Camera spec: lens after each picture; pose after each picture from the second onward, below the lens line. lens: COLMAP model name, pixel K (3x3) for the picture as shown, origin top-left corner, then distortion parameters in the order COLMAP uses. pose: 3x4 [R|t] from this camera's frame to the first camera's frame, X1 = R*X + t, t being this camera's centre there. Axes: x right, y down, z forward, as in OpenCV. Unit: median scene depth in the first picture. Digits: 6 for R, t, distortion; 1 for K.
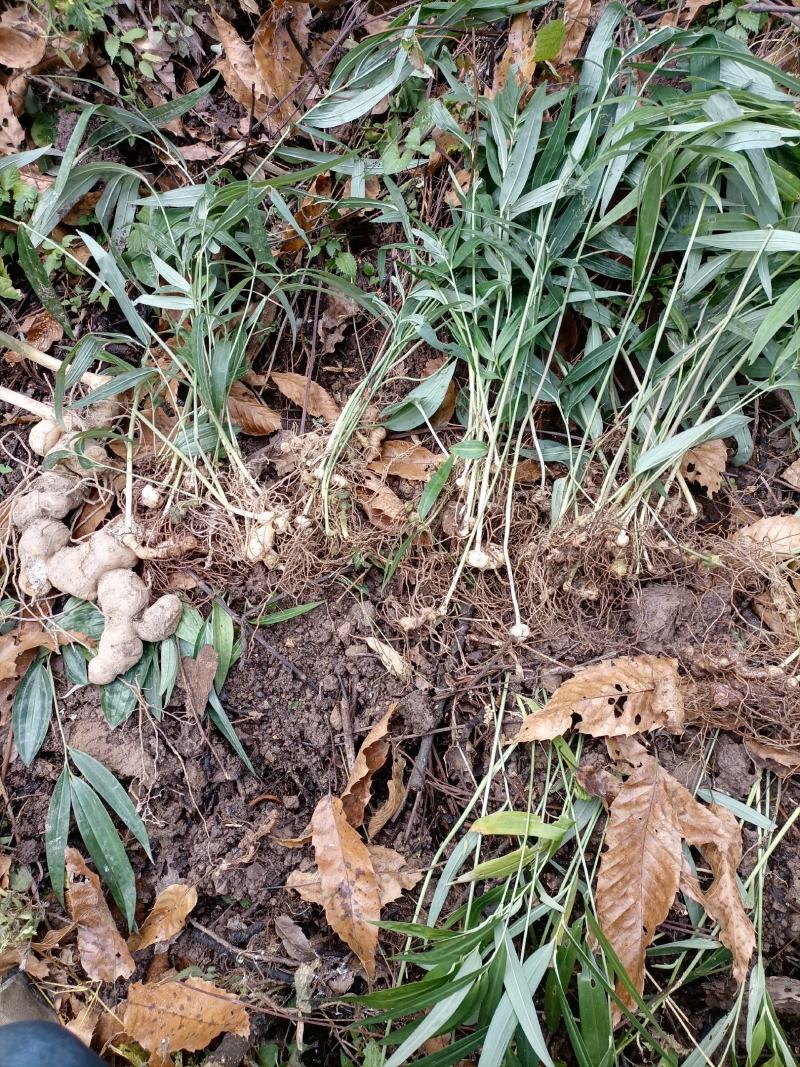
lens RADIAL K [[763.7, 0, 395.7], [0, 763.7, 520.0], [0, 0, 1]] dist [0.026559, -0.004533]
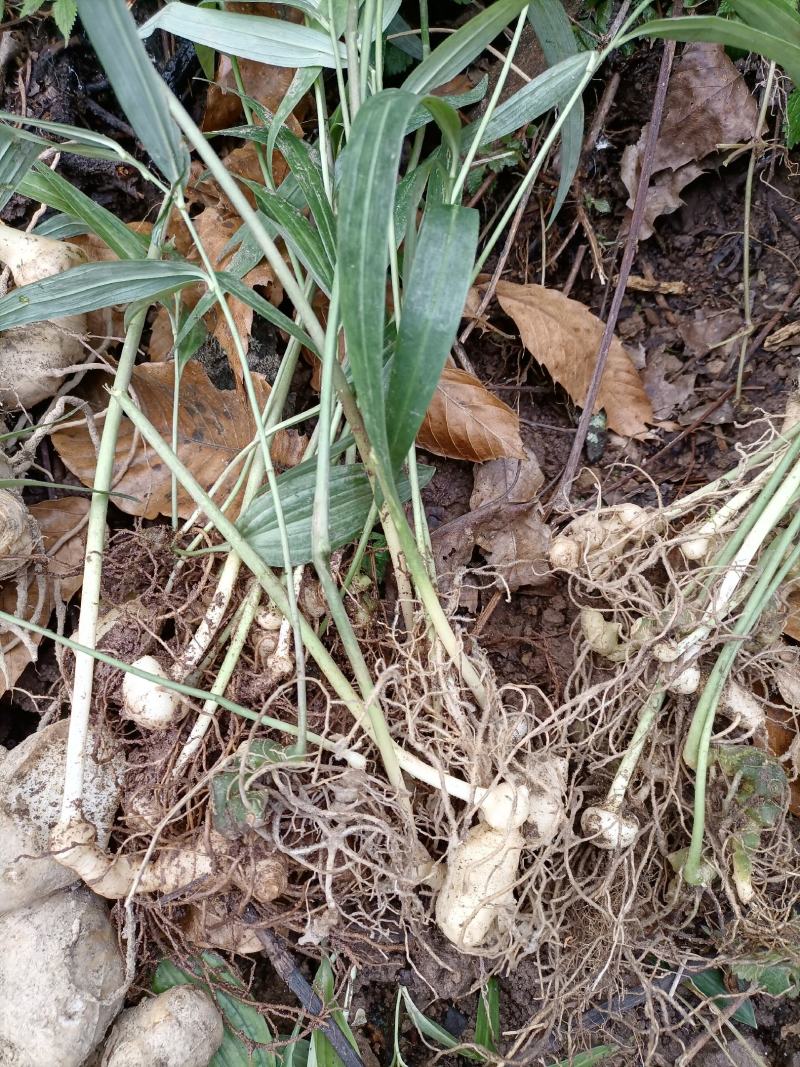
lens RADIAL K [[818.1, 0, 399.8], [0, 818.1, 529.4], [0, 0, 1]] dist [0.024644, -0.000435]
pose [[0.991520, 0.129844, -0.005308, -0.200536], [-0.126107, 0.971237, 0.201982, -0.157935], [0.031382, -0.199599, 0.979375, 0.609476]]
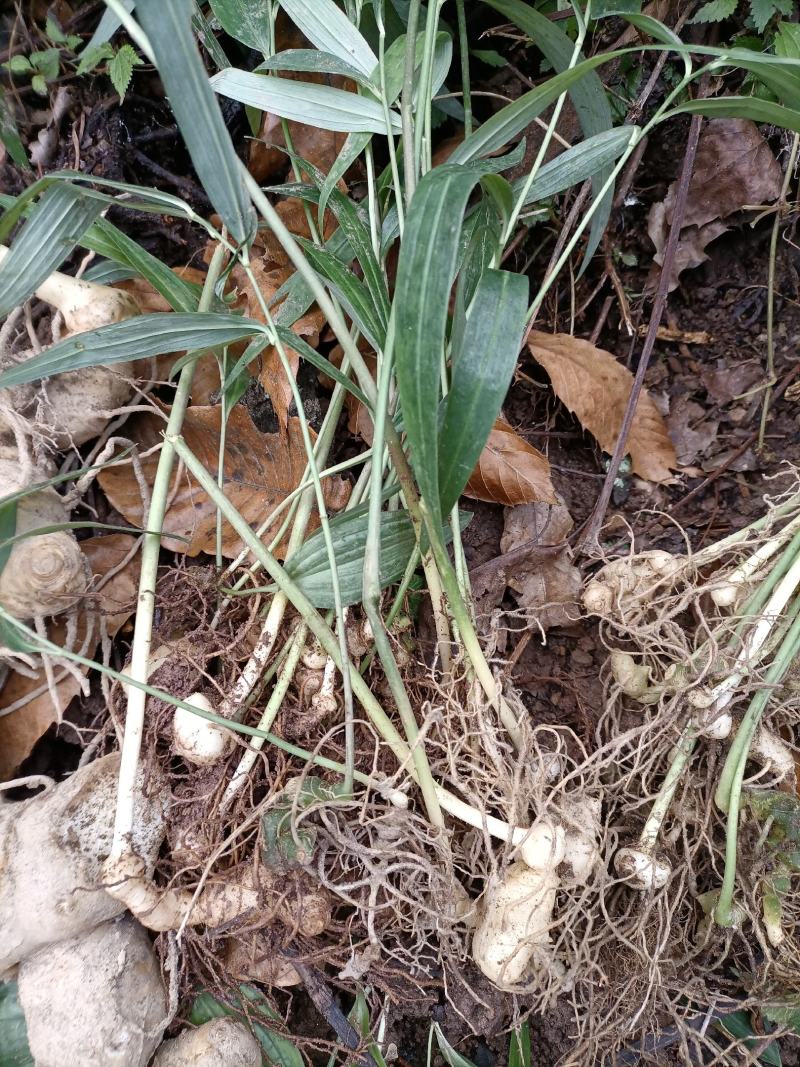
lens RADIAL K [[812.7, 0, 402.3], [0, 812.7, 533.1], [0, 0, 1]] dist [0.035673, -0.011722]
pose [[0.989372, 0.145140, -0.008848, -0.217062], [-0.141300, 0.973990, 0.177139, -0.165554], [0.034328, -0.174007, 0.984146, 0.600370]]
